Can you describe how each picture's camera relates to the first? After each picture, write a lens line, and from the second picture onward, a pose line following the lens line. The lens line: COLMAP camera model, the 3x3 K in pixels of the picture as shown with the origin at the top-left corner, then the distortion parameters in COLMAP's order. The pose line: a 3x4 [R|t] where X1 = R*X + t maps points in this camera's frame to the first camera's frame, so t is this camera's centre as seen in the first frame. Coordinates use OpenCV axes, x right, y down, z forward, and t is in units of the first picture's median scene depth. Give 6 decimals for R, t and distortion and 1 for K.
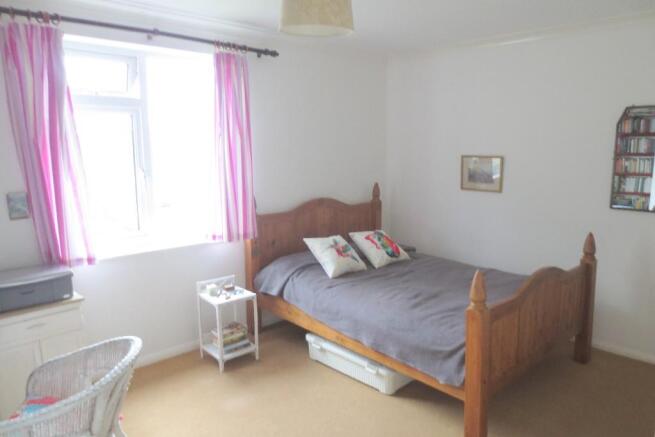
lens RADIAL K [[466.0, 0, 327.5], [0, 466.0, 218.5], [0, 0, 1]] dist [-0.025631, 0.007831]
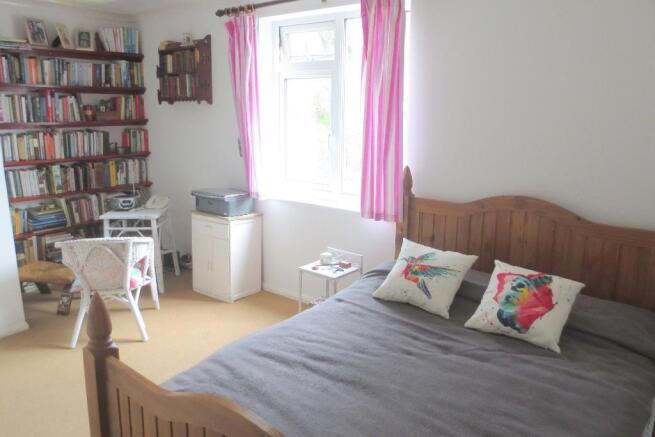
lens RADIAL K [[466.0, 0, 327.5], [0, 466.0, 218.5], [0, 0, 1]] dist [-0.025631, 0.007831]
pose [[0.158172, 0.223981, -0.961673, 0.605280], [-0.160821, 0.966772, 0.198717, -0.108146], [0.974227, 0.123225, 0.188937, 0.720320]]
